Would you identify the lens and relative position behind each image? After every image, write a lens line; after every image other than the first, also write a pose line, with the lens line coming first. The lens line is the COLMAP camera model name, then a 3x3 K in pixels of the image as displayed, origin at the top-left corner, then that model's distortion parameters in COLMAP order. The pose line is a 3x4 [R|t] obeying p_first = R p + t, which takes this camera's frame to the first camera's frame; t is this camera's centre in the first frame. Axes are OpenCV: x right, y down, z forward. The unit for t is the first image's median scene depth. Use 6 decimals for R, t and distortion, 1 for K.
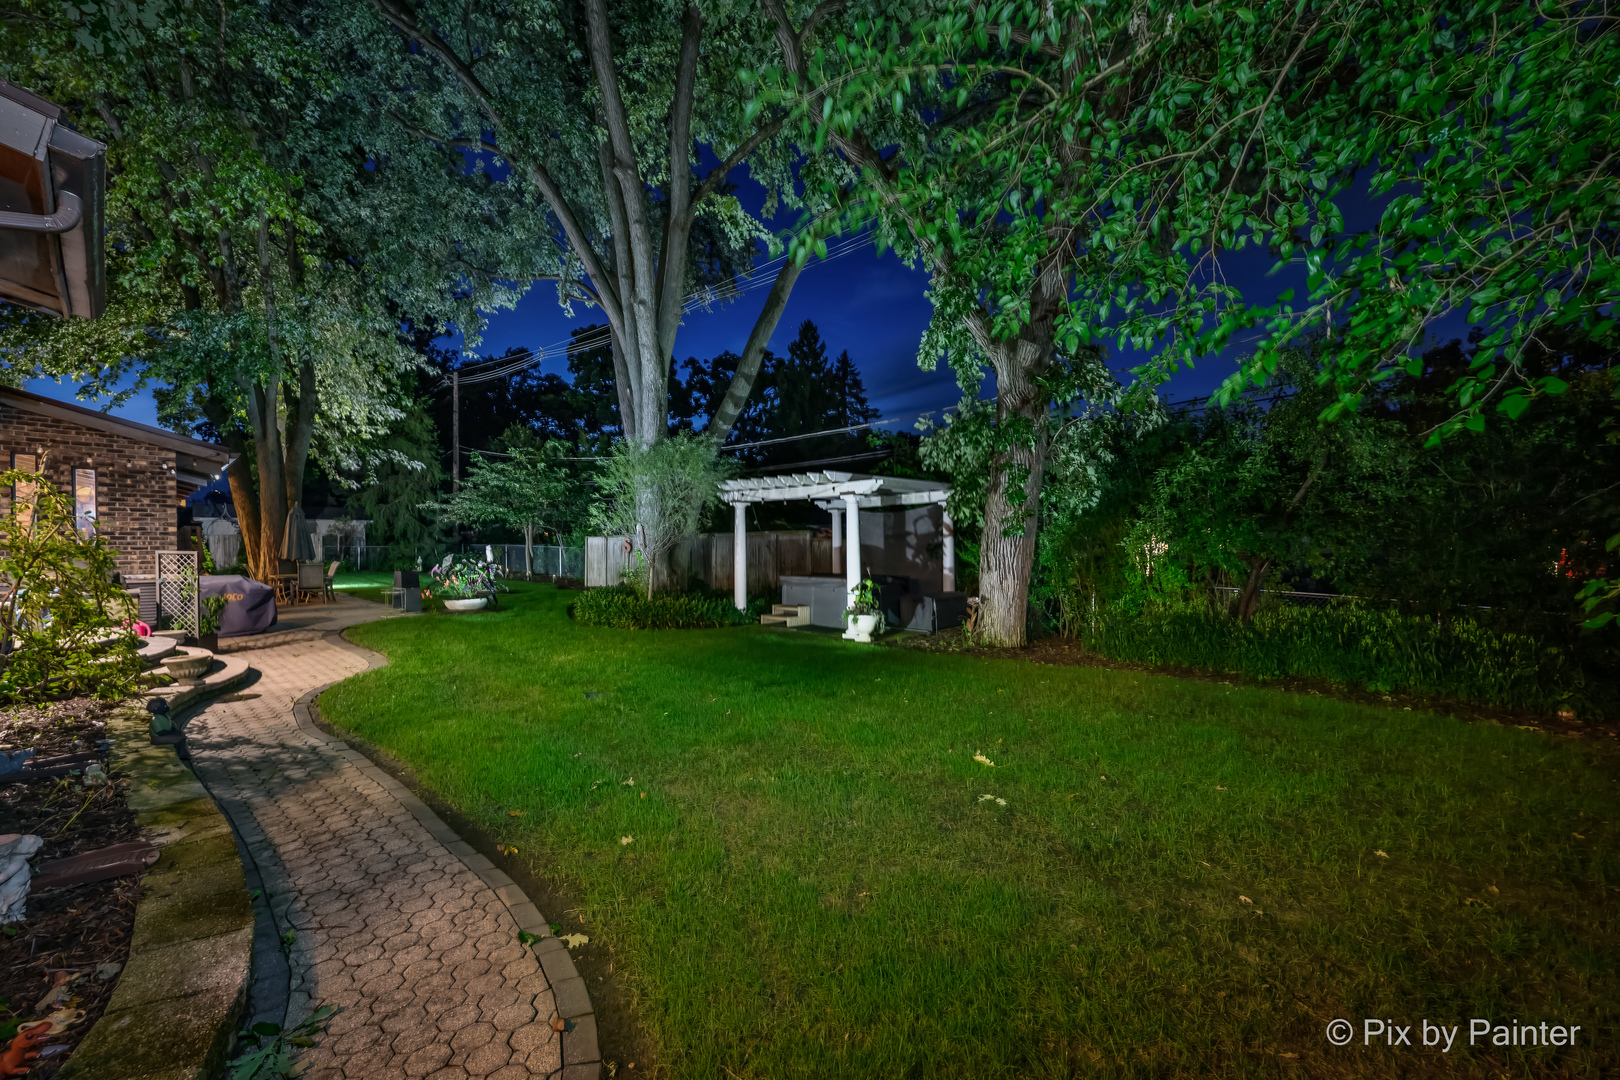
lens RADIAL K [[671.6, 0, 809.5], [0, 671.6, 550.2], [0, 0, 1]] dist [-0.000079, -0.000043]
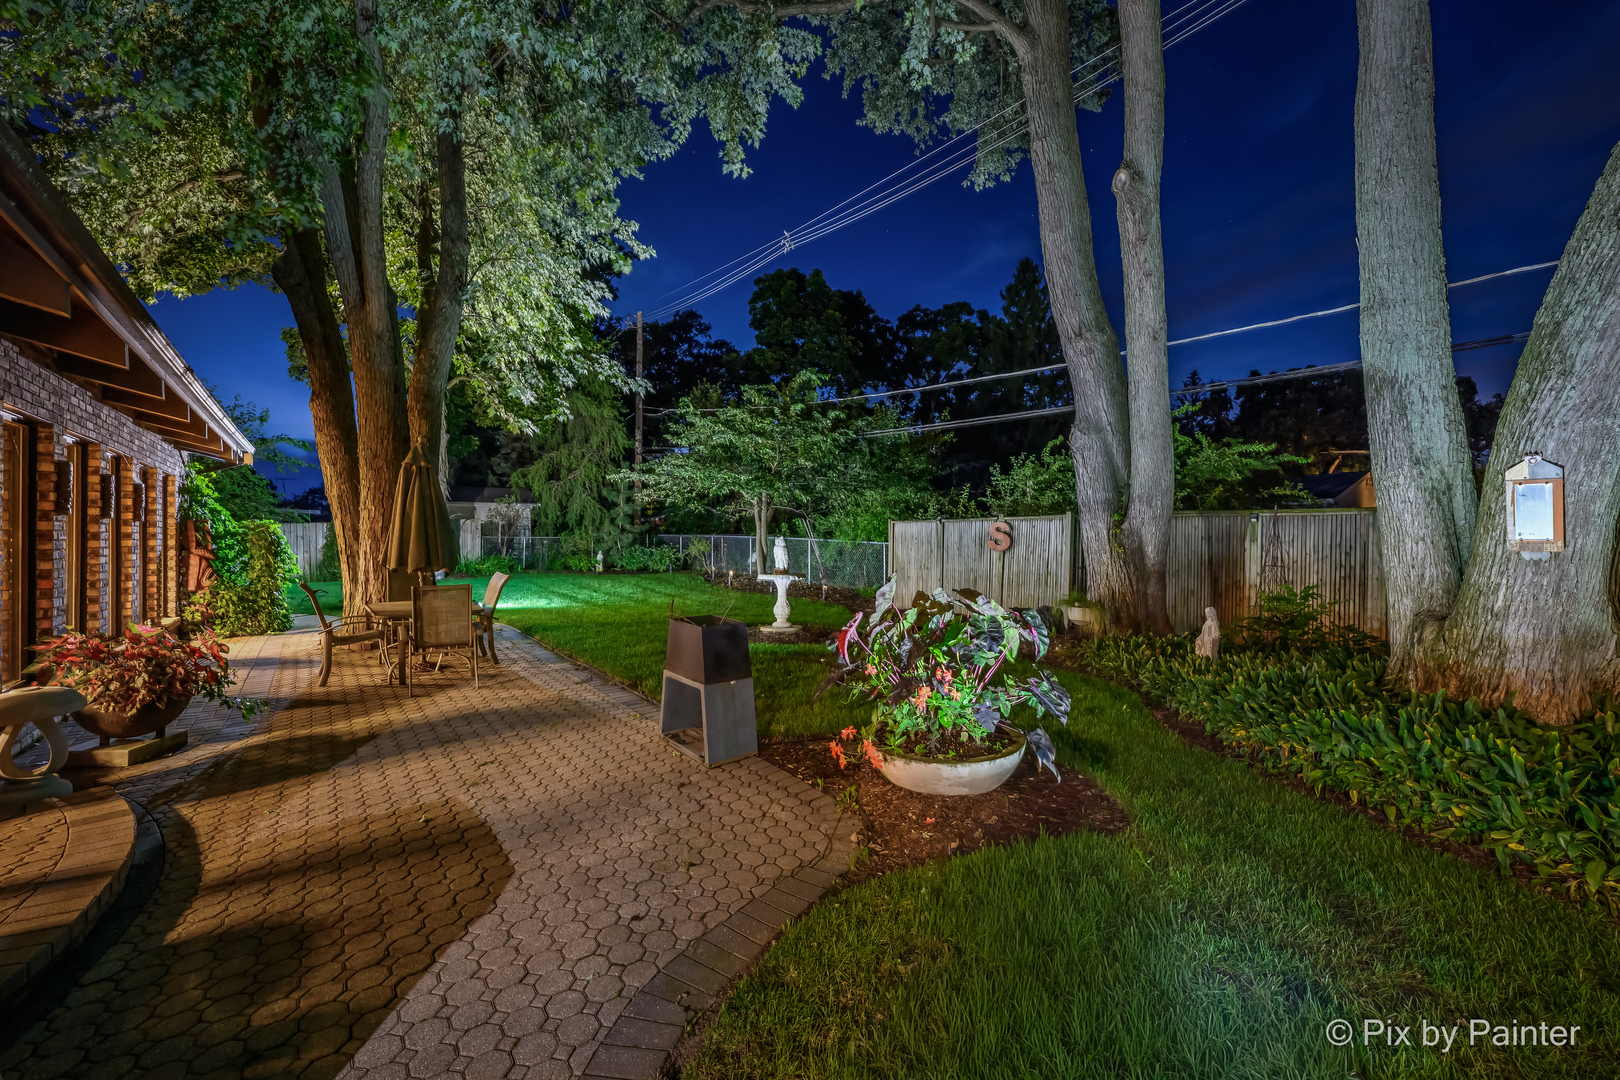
lens RADIAL K [[671.6, 0, 810.6], [0, 671.6, 531.7], [0, 0, 1]] dist [-0.000079, -0.000043]
pose [[0.984496, 0.001285, -0.175403, -0.265493], [-0.003686, 0.999904, -0.013368, -0.003297], [0.175369, 0.013807, 0.984406, 0.373899]]
